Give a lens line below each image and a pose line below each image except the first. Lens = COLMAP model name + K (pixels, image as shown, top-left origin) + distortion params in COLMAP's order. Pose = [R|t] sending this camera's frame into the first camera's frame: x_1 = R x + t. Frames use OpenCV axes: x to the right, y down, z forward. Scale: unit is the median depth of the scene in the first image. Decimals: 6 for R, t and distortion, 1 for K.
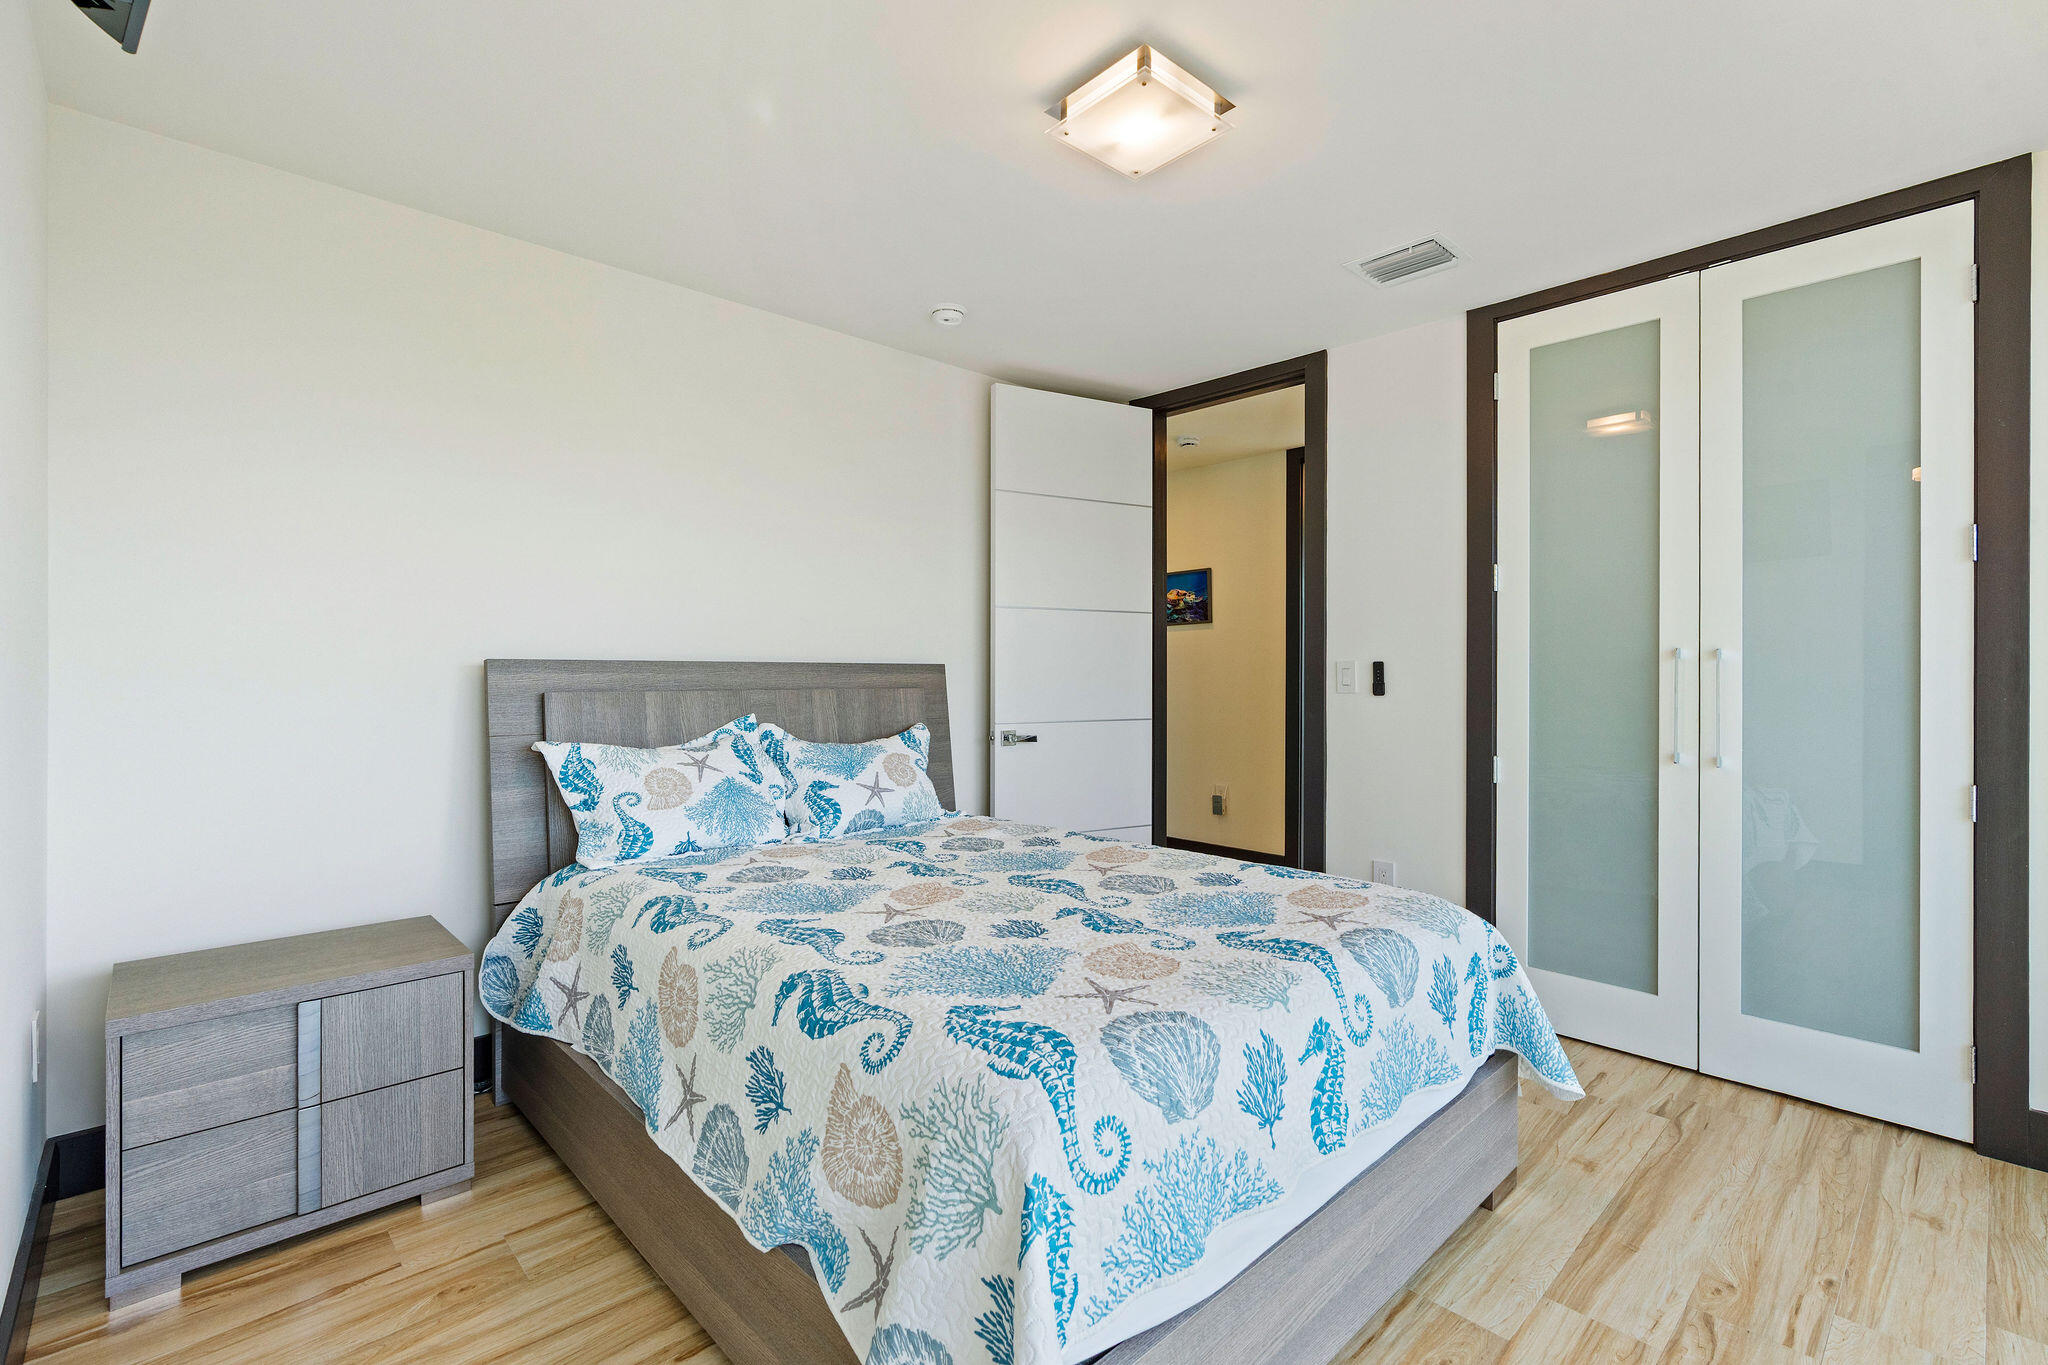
lens RADIAL K [[919.9, 0, 1023.0], [0, 919.9, 677.4], [0, 0, 1]] dist [0.012715, 0.000308]
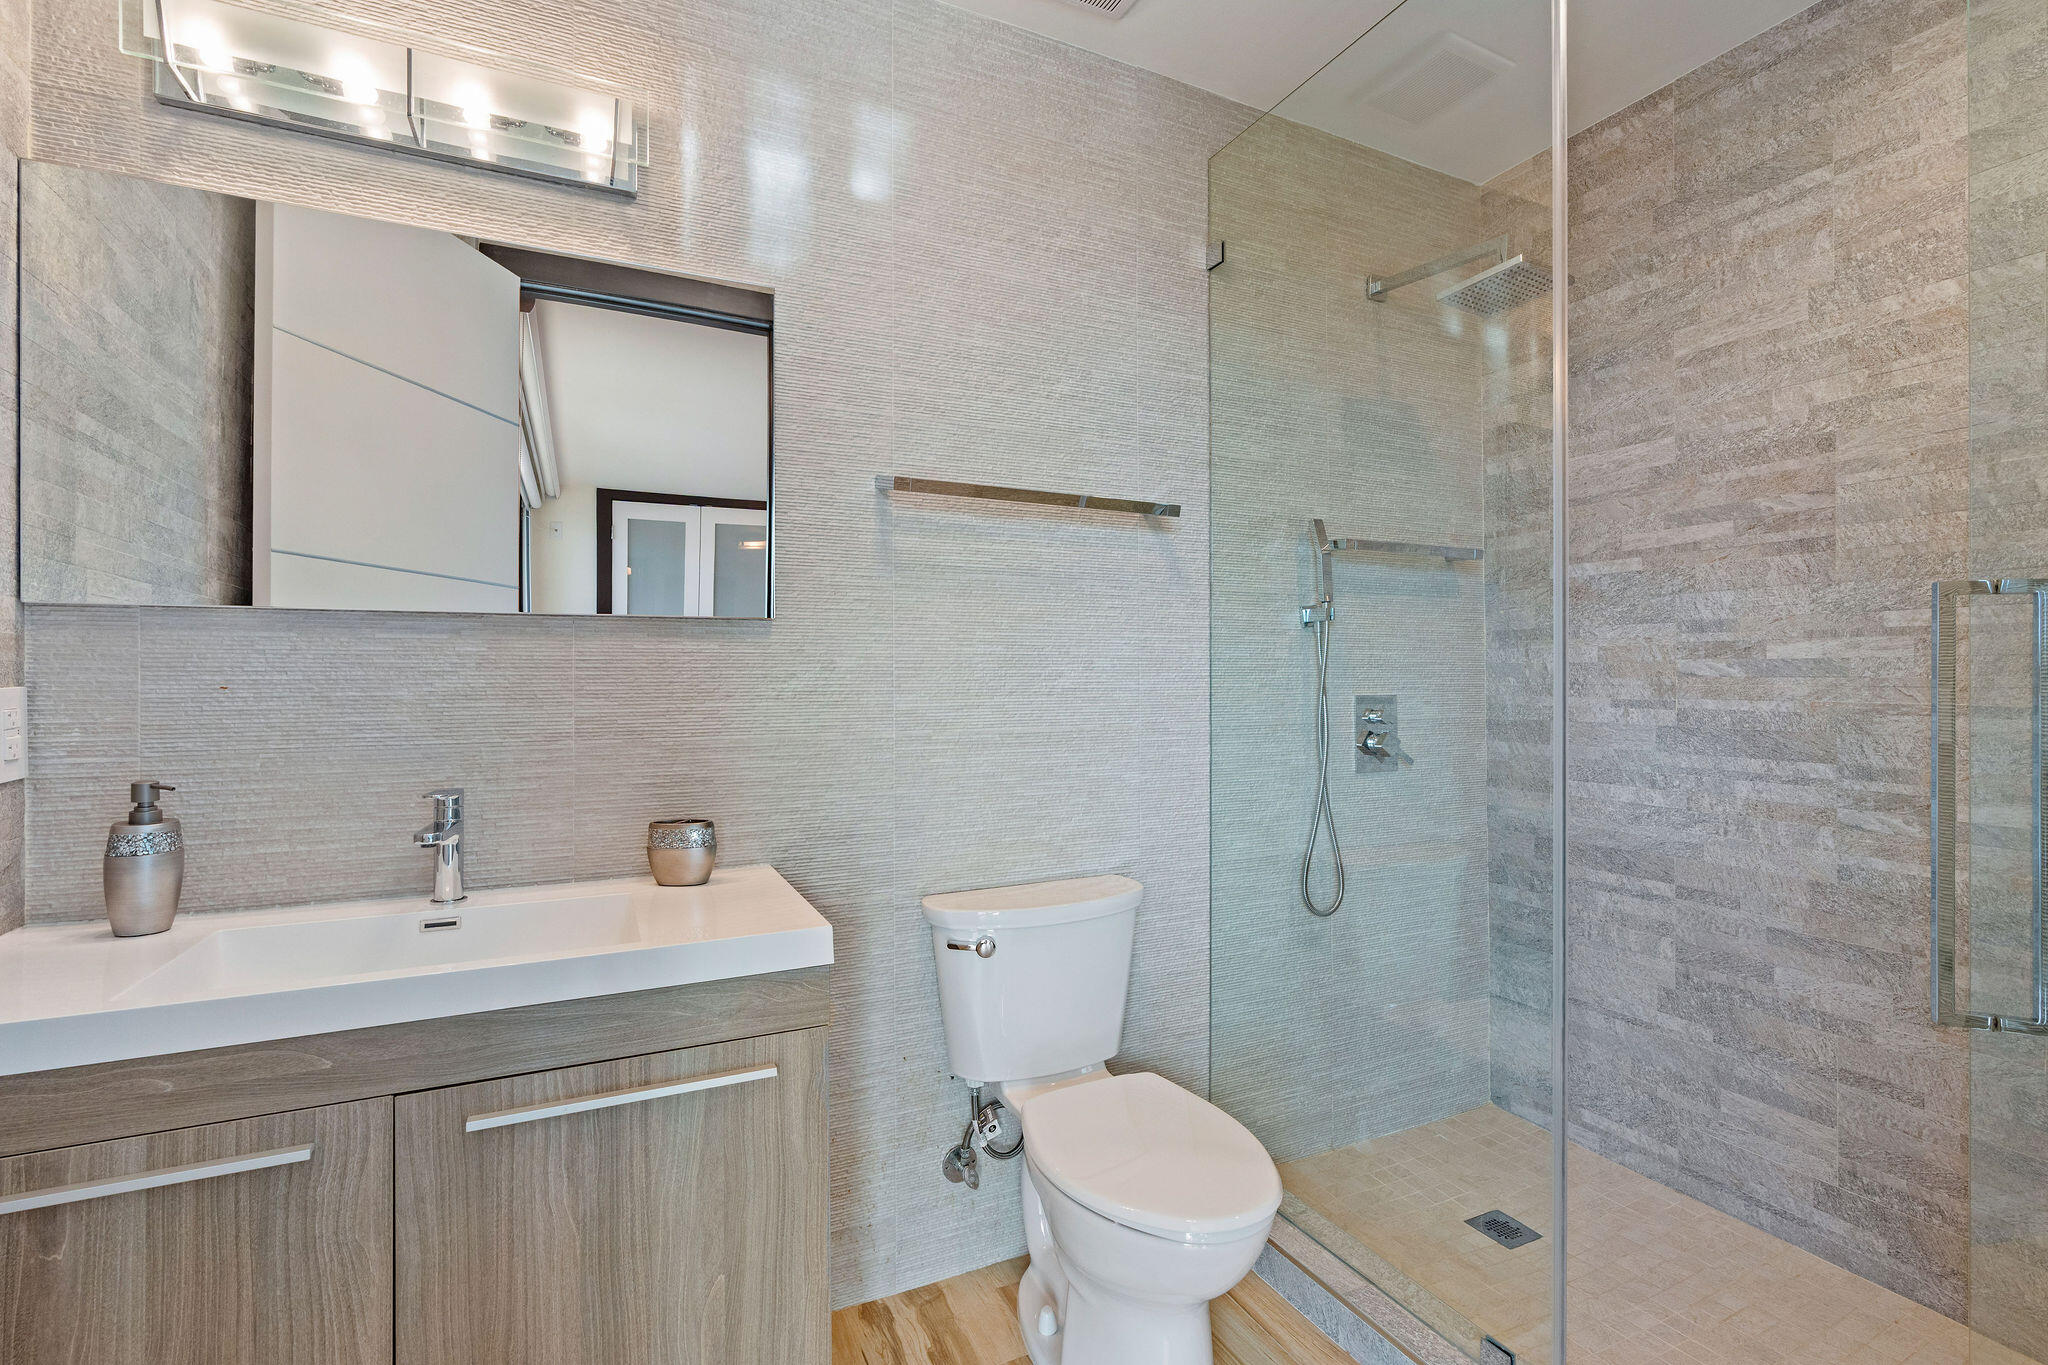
lens RADIAL K [[919.9, 0, 1023.9], [0, 919.9, 684.3], [0, 0, 1]] dist [0.012715, 0.000308]
pose [[0.302372, 0.001559, 0.953189, -1.081741], [0.003557, 0.999990, -0.002764, 0.002475], [-0.953183, 0.004227, 0.302363, -0.391694]]
